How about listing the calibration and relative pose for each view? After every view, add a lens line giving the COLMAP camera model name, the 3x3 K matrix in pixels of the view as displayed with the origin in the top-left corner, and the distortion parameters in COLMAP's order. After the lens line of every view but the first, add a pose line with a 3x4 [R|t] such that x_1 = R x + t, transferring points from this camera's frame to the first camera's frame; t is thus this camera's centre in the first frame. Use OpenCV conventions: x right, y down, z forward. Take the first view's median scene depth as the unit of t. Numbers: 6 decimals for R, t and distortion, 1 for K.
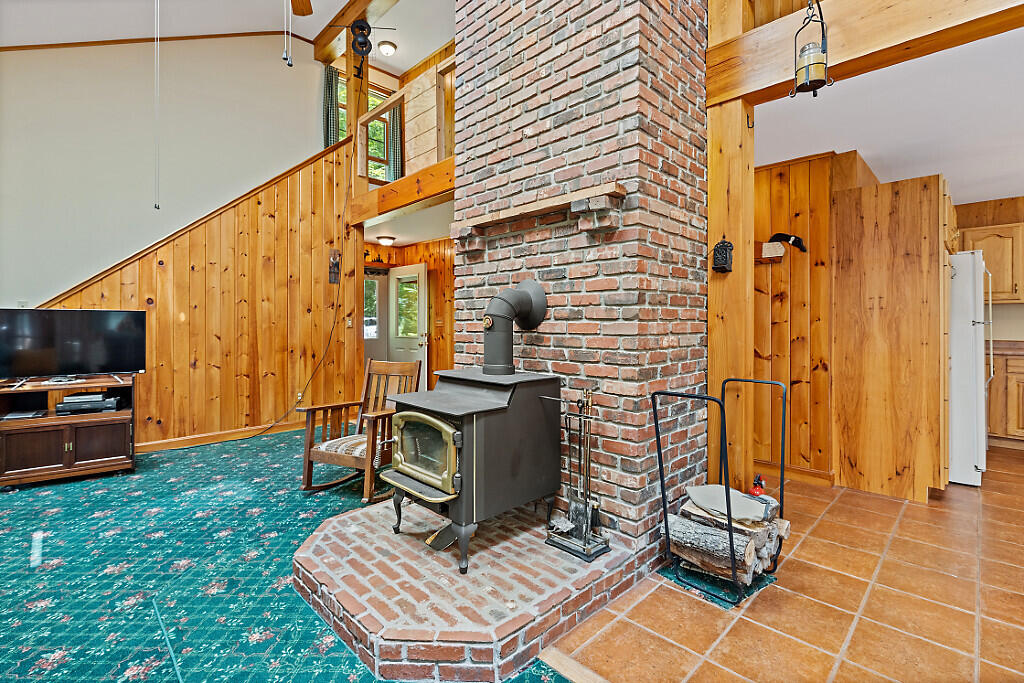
lens RADIAL K [[464.9, 0, 509.6], [0, 464.9, 321.9], [0, 0, 1]] dist [-0.000108, 0.000363]
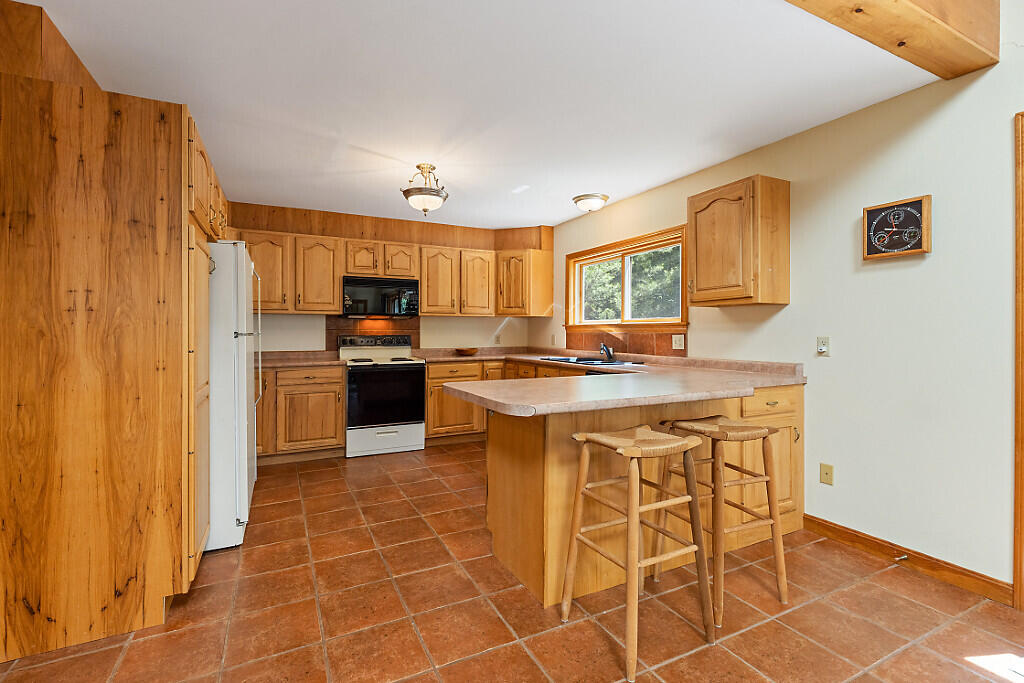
lens RADIAL K [[464.9, 0, 501.4], [0, 464.9, 330.1], [0, 0, 1]] dist [-0.000108, 0.000363]
pose [[0.324076, 0.003137, 0.946026, 0.439872], [-0.001166, 0.999995, -0.002917, -0.004024], [-0.946030, -0.000157, 0.324078, 0.356635]]
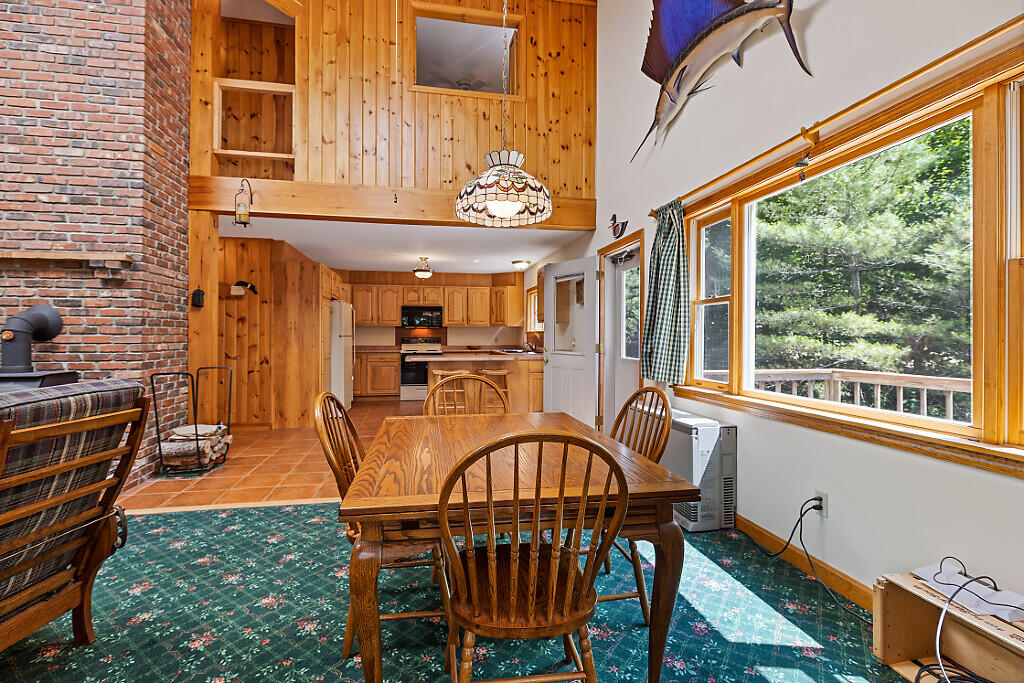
lens RADIAL K [[464.9, 0, 505.1], [0, 464.9, 334.8], [0, 0, 1]] dist [-0.000108, 0.000363]
pose [[0.564748, 0.003654, 0.825255, -0.269914], [-0.003871, 0.999991, -0.001778, -0.003738], [-0.825254, -0.002190, 0.564757, -0.765837]]
